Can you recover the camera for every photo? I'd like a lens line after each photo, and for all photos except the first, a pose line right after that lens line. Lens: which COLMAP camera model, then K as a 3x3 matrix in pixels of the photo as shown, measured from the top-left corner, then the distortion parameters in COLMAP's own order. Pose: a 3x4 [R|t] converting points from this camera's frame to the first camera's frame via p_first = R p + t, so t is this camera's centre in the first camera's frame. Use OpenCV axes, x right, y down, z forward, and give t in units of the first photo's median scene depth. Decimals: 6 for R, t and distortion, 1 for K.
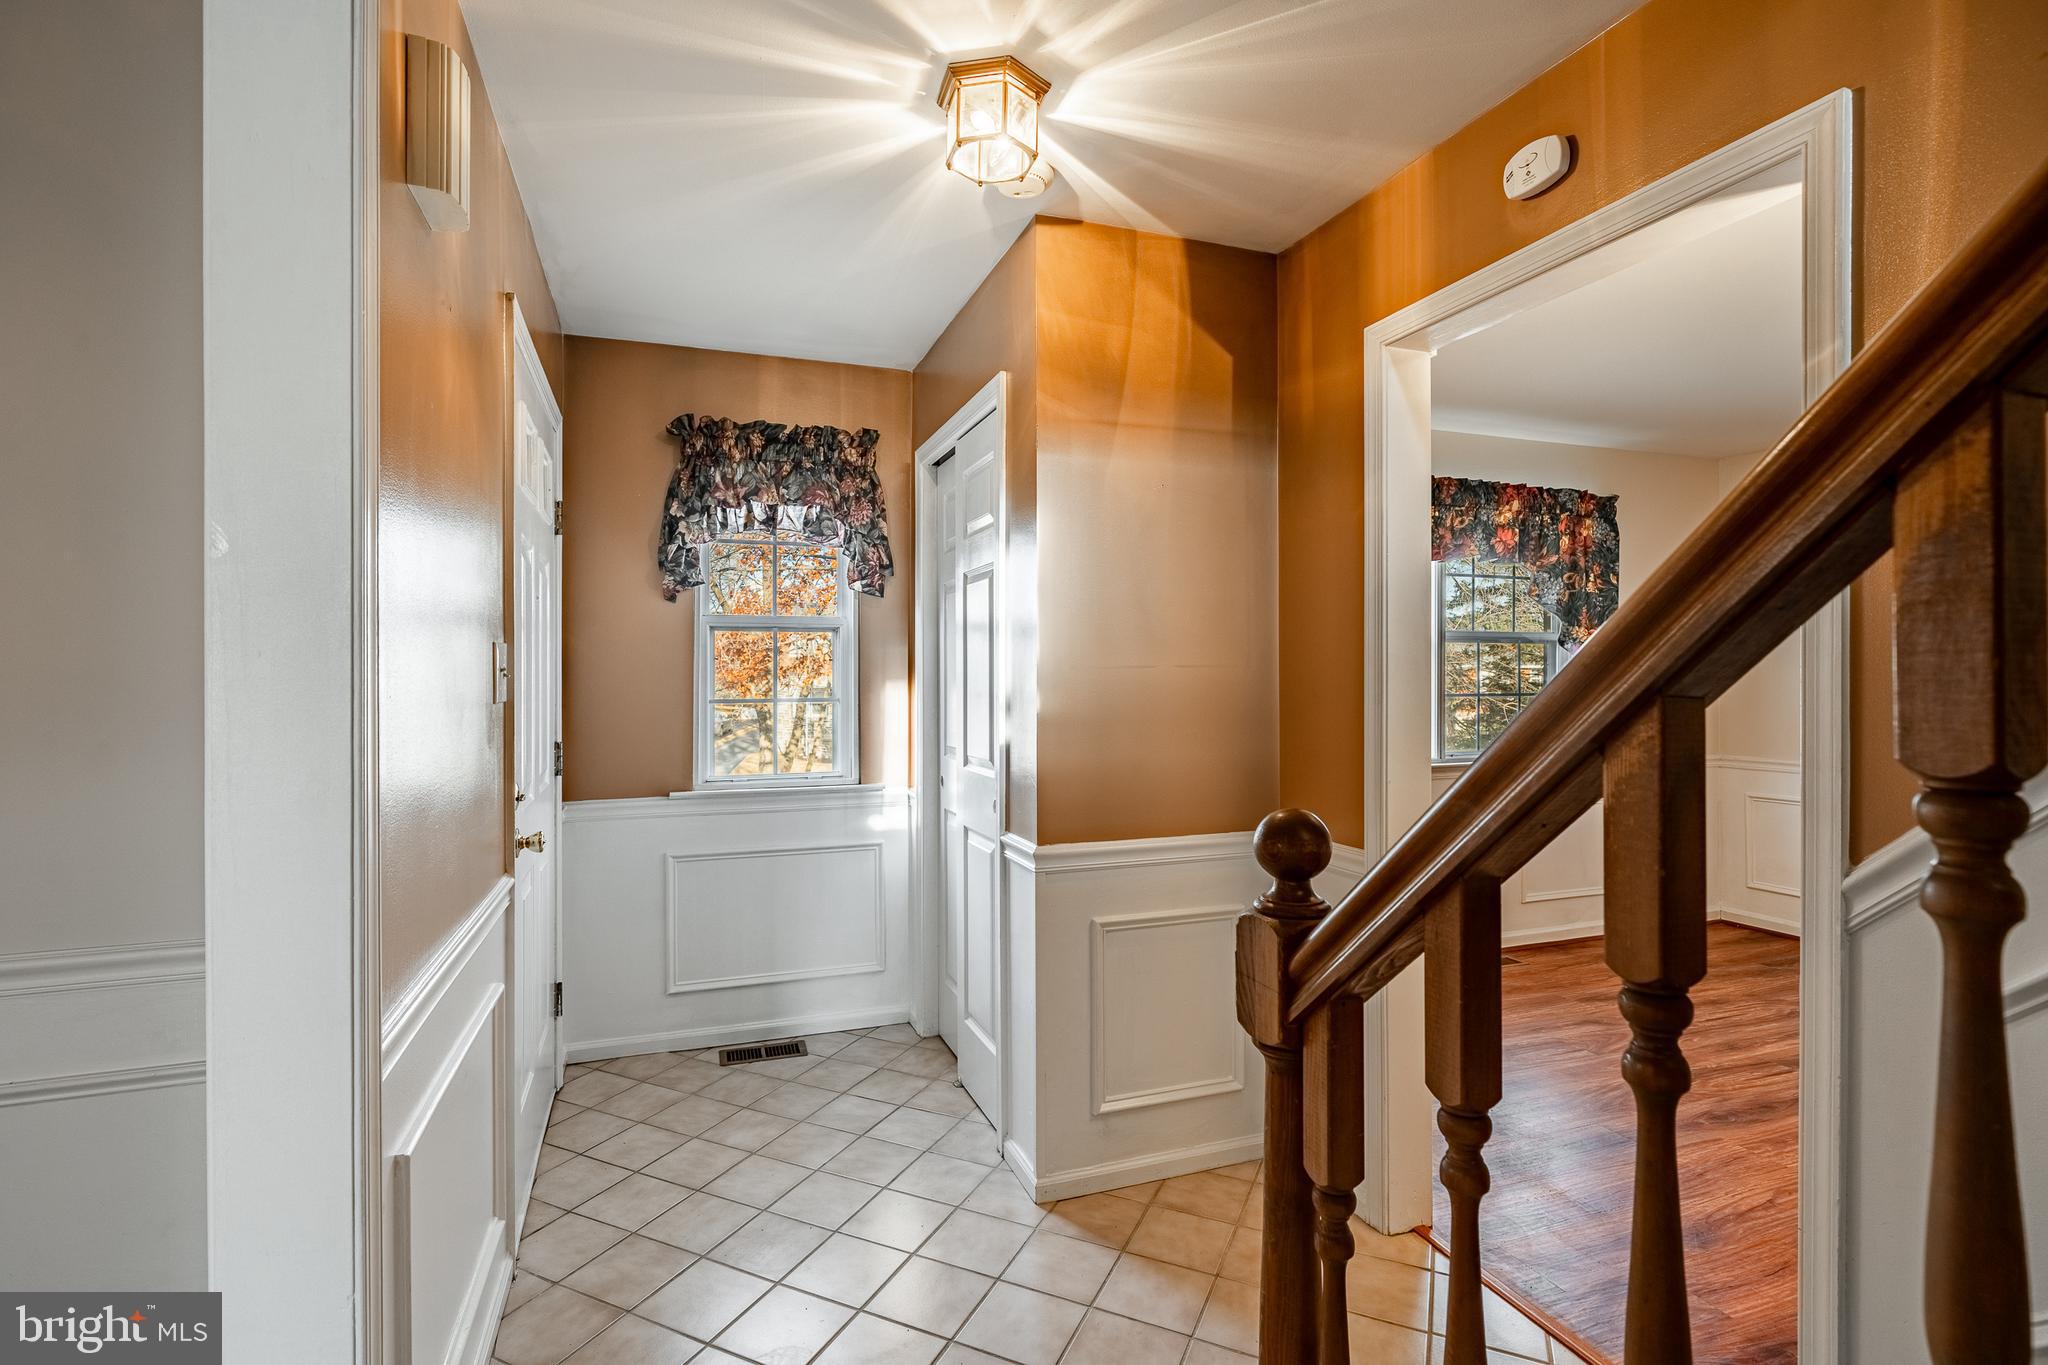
lens RADIAL K [[962.8, 0, 1021.0], [0, 962.8, 683.1], [0, 0, 1]] dist [0.000083, 0.001028]
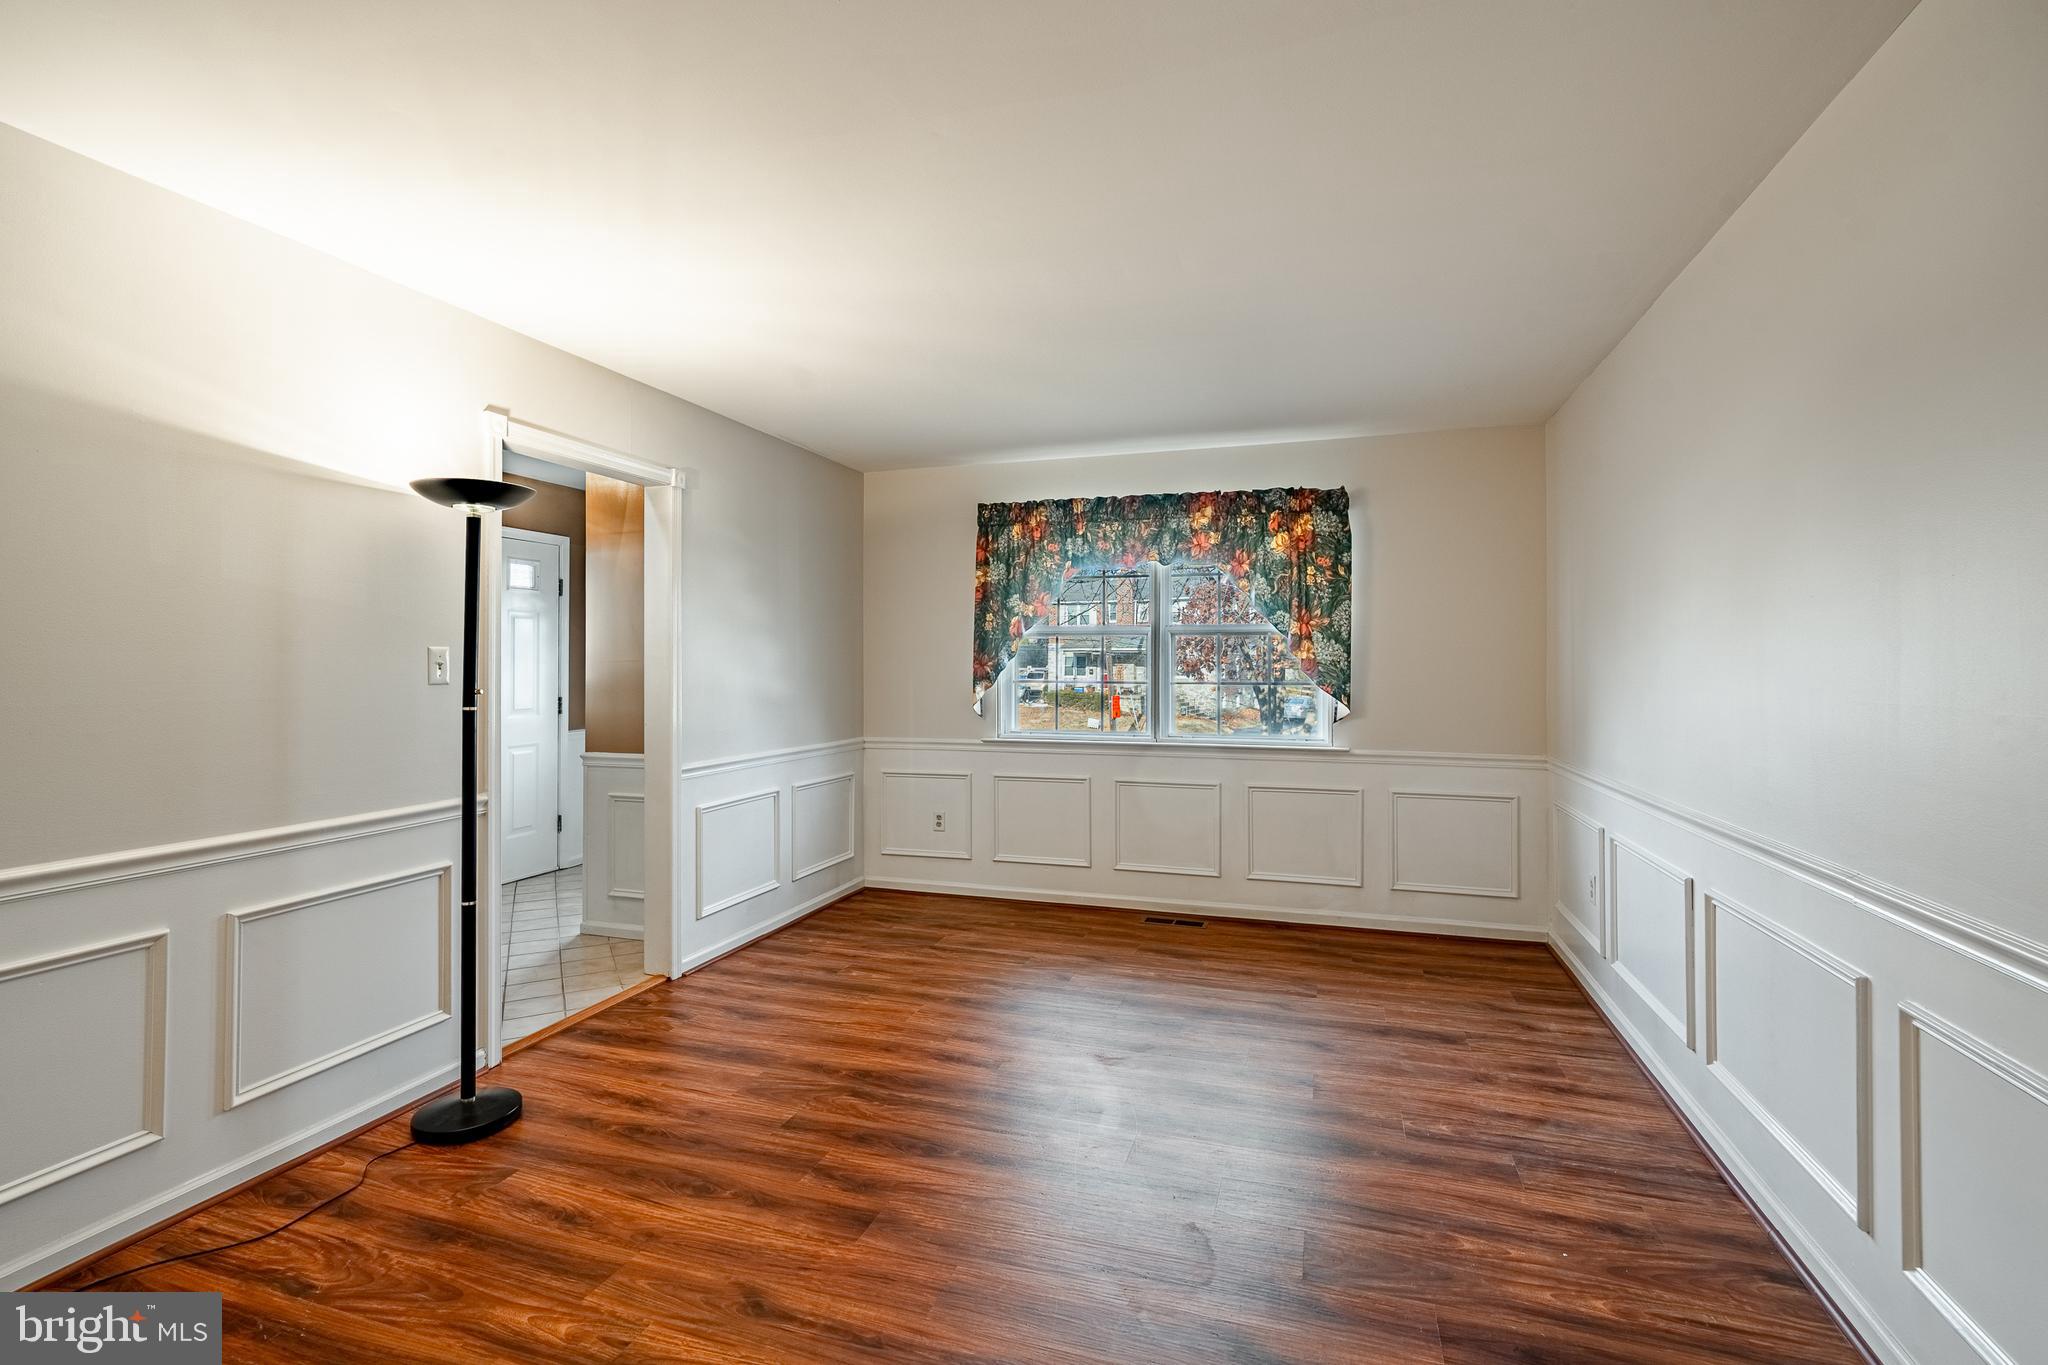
lens RADIAL K [[962.8, 0, 1009.3], [0, 962.8, 665.5], [0, 0, 1]] dist [0.000083, 0.001028]
pose [[0.783701, 0.005884, -0.621110, 1.016779], [-0.004946, 0.999983, 0.003233, -0.010971], [0.621118, 0.000538, 0.783717, -0.002007]]
